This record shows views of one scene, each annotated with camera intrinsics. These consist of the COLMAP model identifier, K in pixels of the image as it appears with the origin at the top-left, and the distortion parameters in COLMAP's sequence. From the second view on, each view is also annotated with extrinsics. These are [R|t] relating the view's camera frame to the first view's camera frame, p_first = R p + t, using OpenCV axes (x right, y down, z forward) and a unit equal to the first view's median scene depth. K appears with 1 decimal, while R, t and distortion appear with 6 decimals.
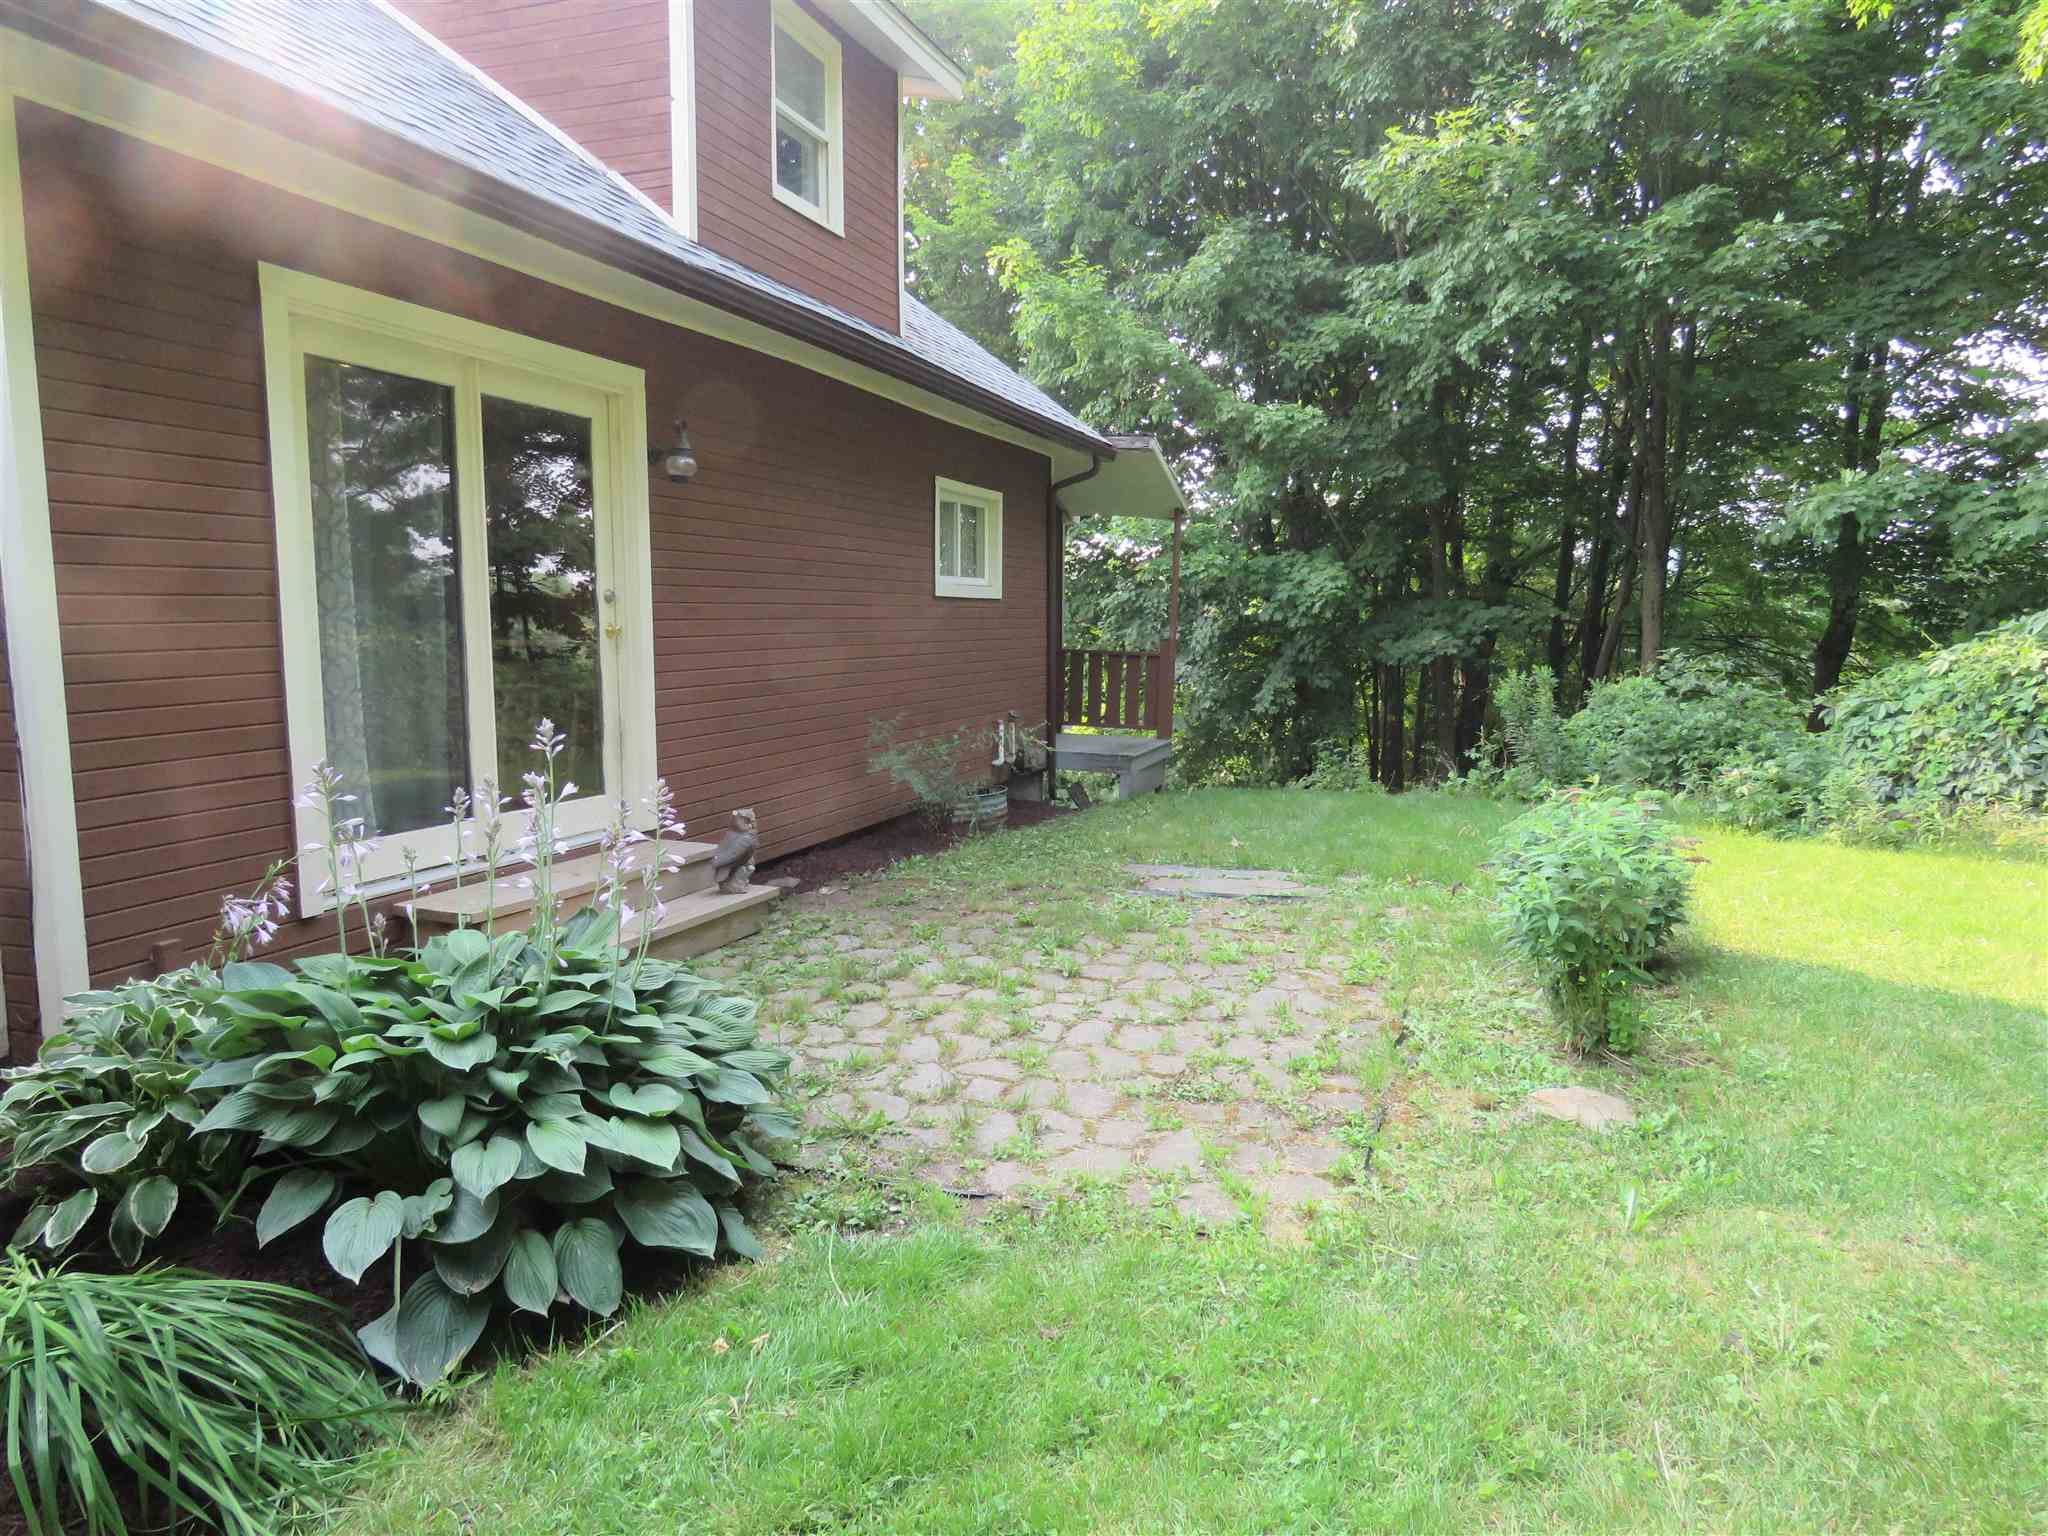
lens RADIAL K [[1313.7, 0, 1019.5], [0, 1313.7, 747.9], [0, 0, 1]] dist [-0.002038, -0.000600]
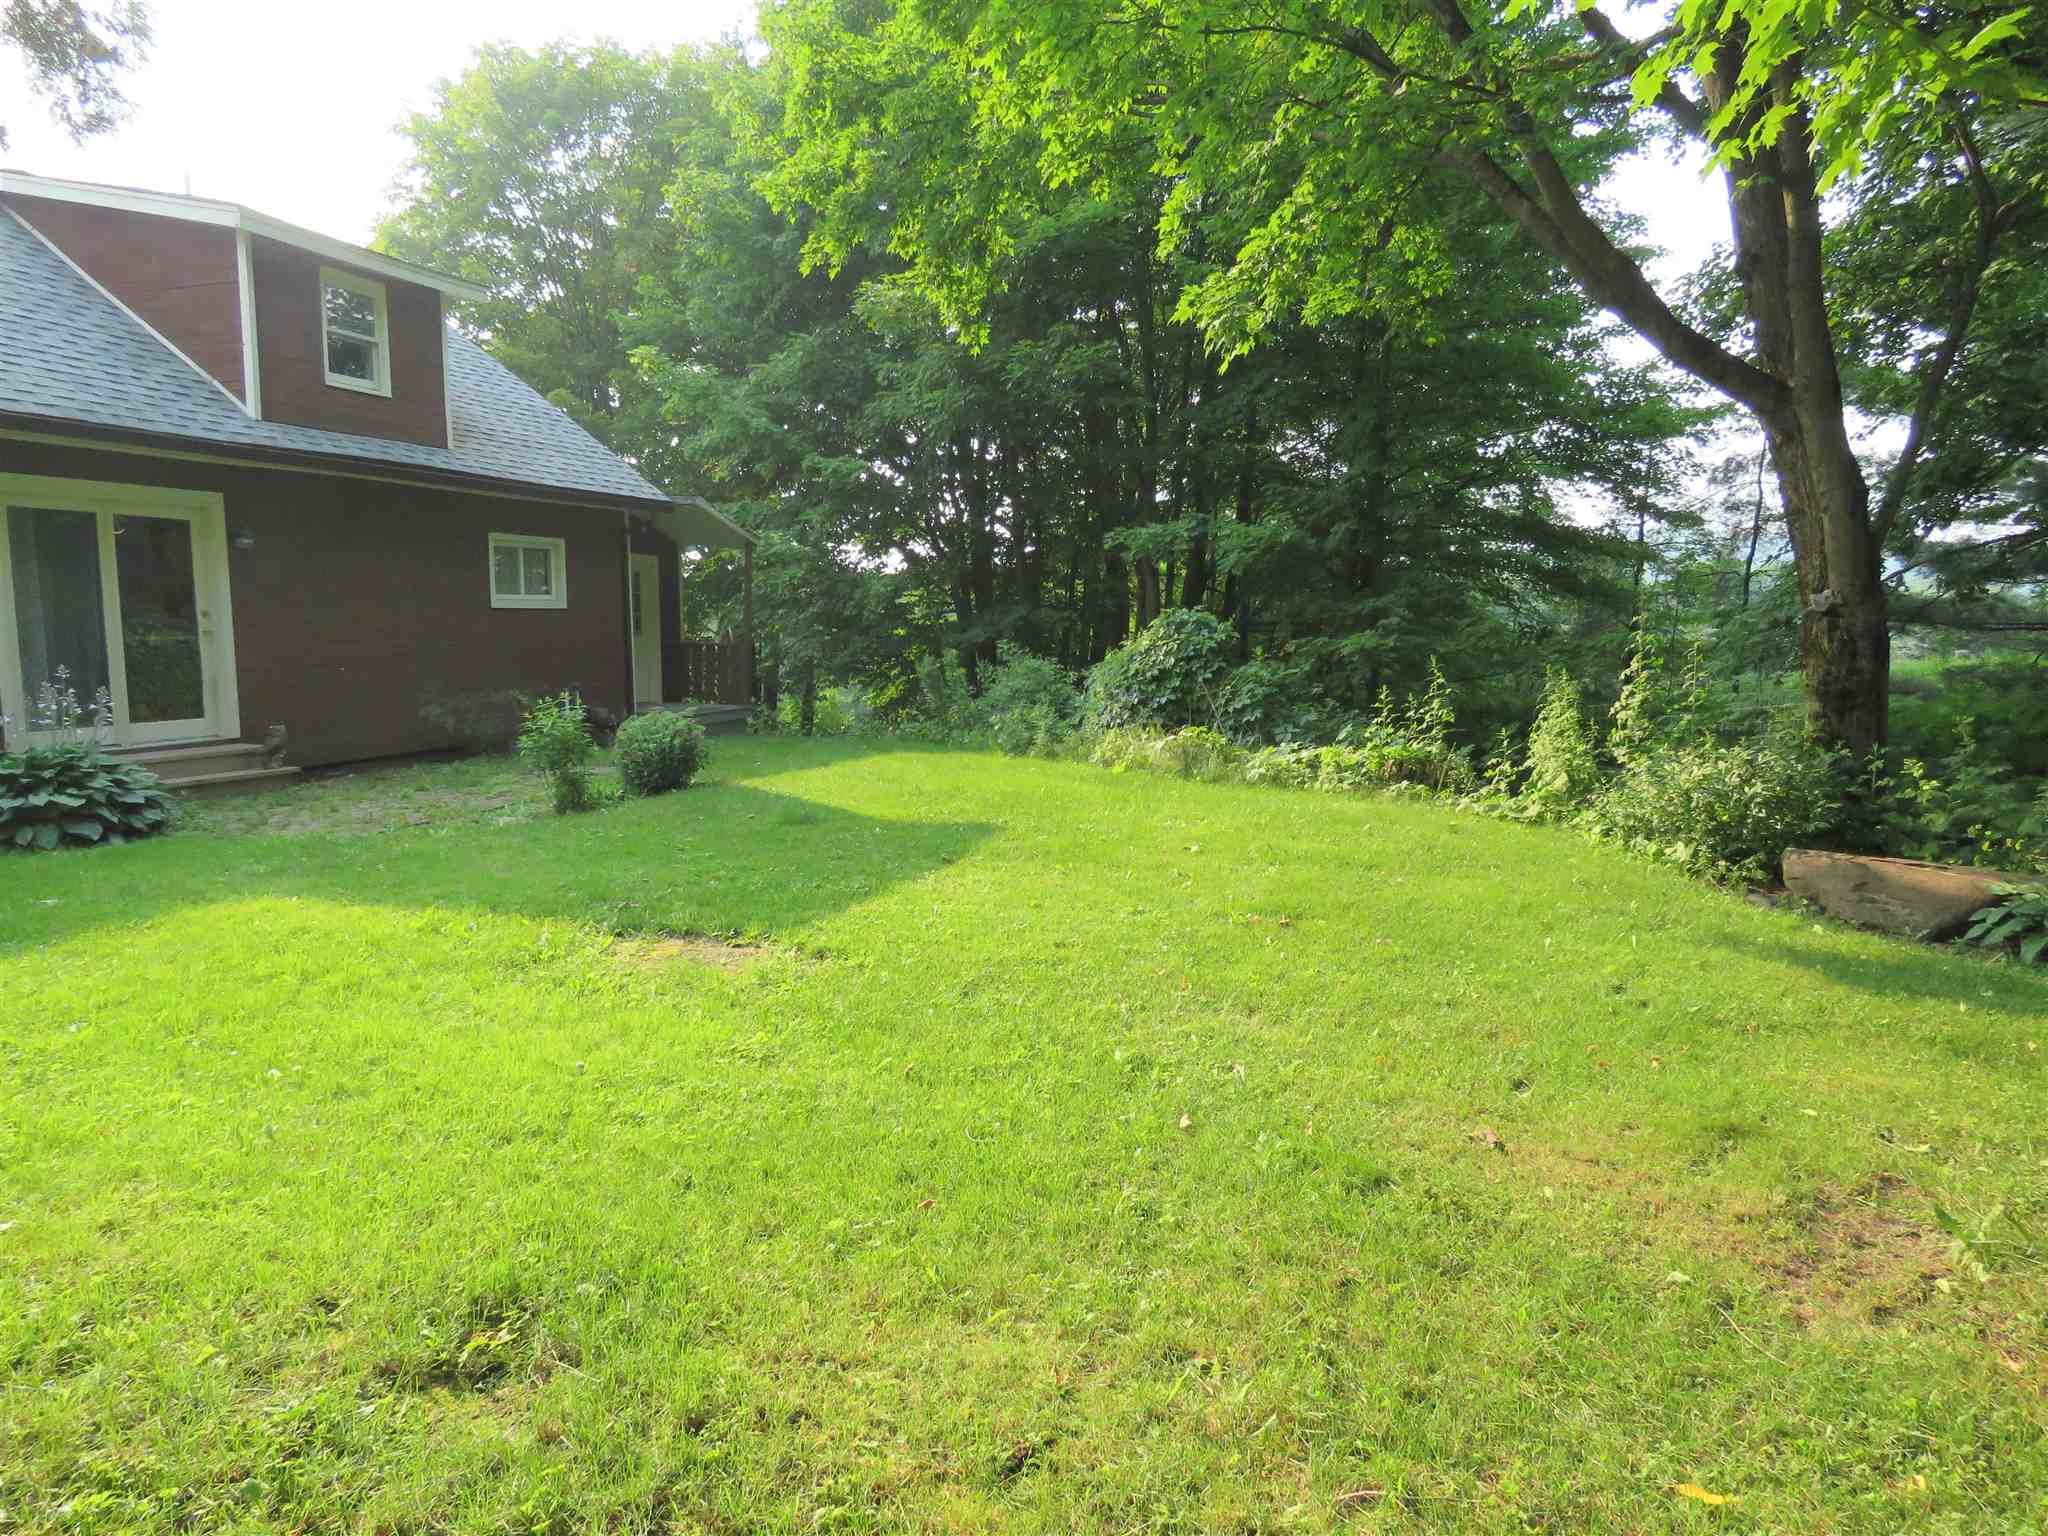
lens RADIAL K [[1313.7, 0, 1027.9], [0, 1313.7, 765.2], [0, 0, 1]] dist [-0.002038, -0.000600]
pose [[0.999499, -0.001781, 0.031591, 0.818809], [0.001243, 0.999854, 0.017059, 0.074783], [-0.031616, -0.017011, 0.999355, -0.940581]]
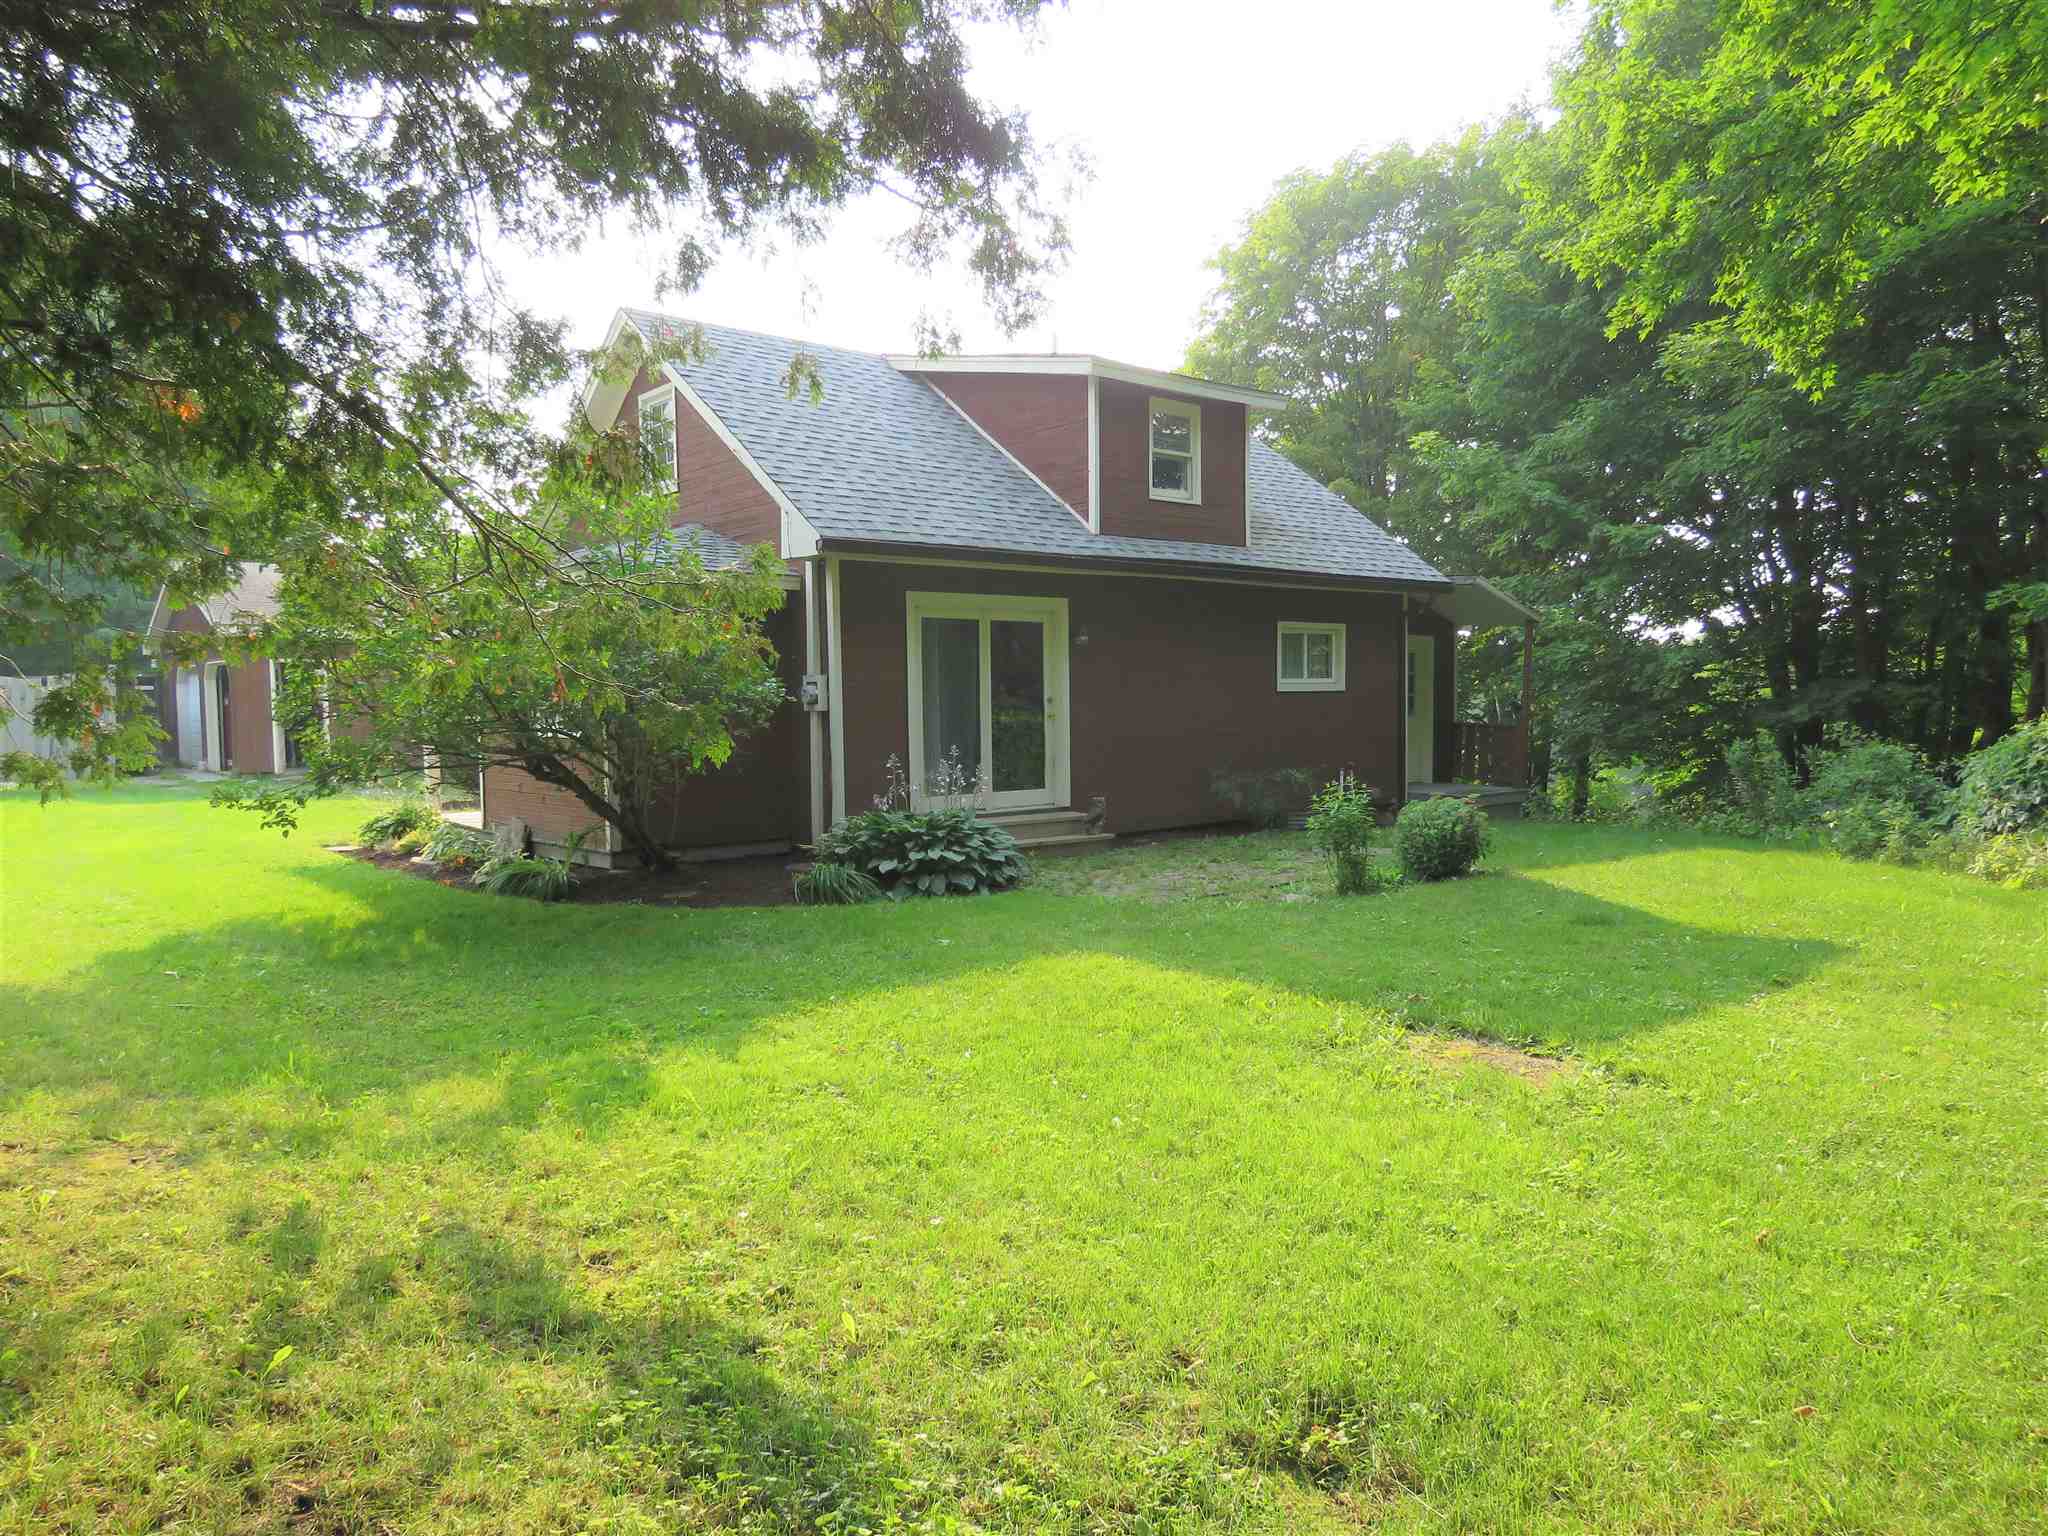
lens RADIAL K [[1313.7, 0, 1029.9], [0, 1313.7, 767.6], [0, 0, 1]] dist [-0.002038, -0.000600]
pose [[0.863187, 0.018909, -0.504530, 0.792731], [-0.037689, 0.998923, -0.027044, 0.062382], [0.503476, 0.042359, 0.862970, -0.949546]]
